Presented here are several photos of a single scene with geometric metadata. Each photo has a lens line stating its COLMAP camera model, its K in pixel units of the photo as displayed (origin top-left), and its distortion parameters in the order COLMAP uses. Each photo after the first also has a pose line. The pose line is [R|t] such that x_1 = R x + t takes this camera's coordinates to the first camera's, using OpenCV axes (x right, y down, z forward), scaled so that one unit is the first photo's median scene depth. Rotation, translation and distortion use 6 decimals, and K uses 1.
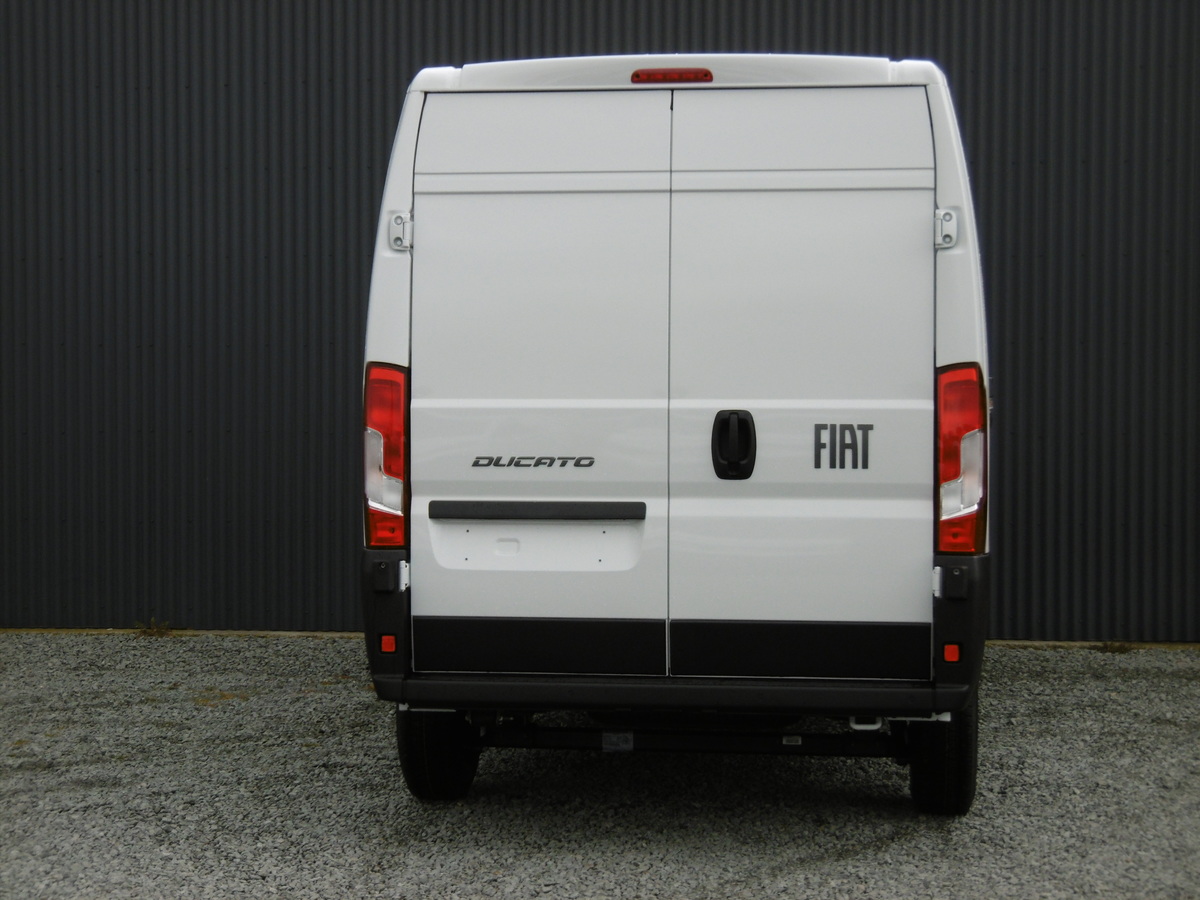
lens RADIAL K [[2399.9, 0, 602.6], [0, 2399.9, 450.3], [0, 0, 1]] dist [0.047342, 0.000000]
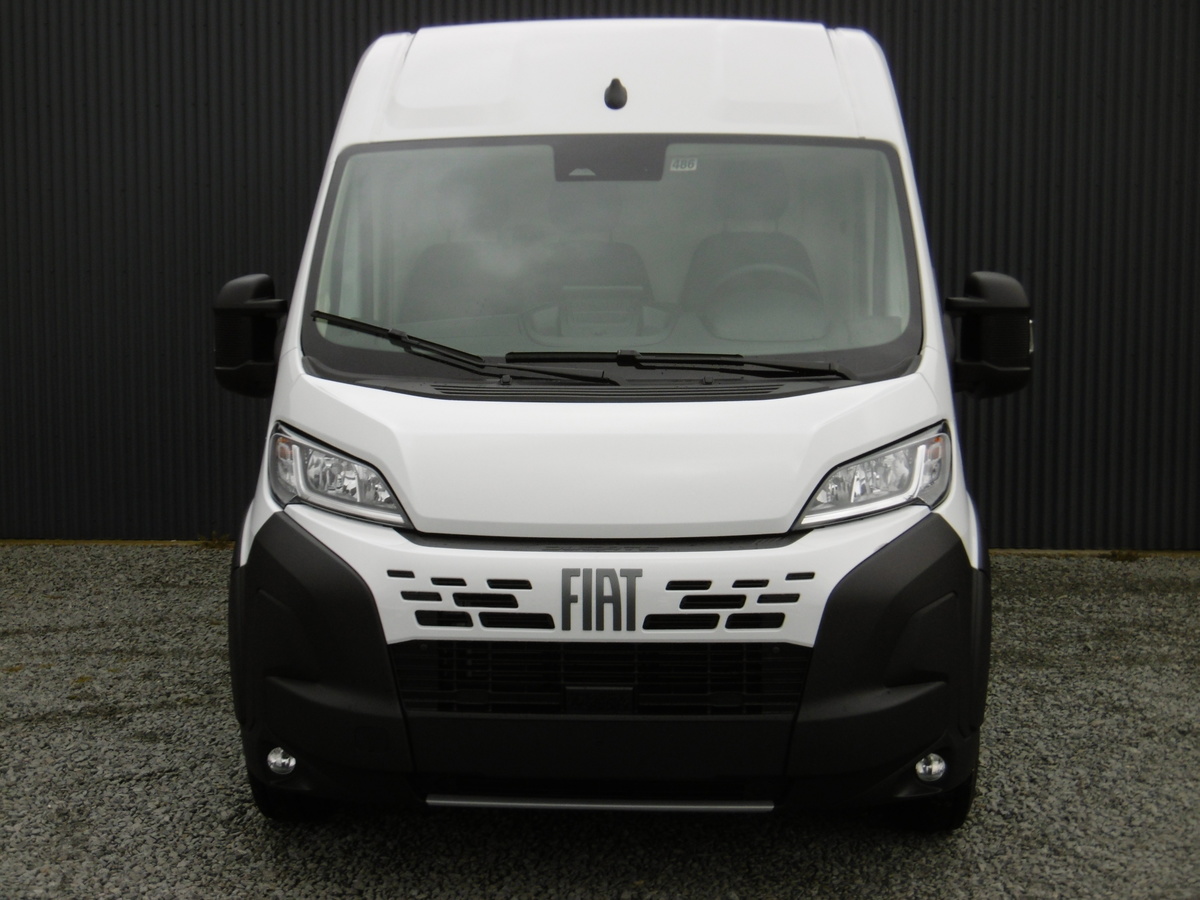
lens RADIAL K [[1738.3, 0, 596.3], [0, 1738.3, 443.0], [0, 0, 1]] dist [-0.007793, 0.000000]
pose [[0.999322, -0.004280, 0.036567, -0.056454], [0.002553, 0.998884, 0.047159, -0.005691], [-0.036728, -0.047033, 0.998218, 0.280494]]
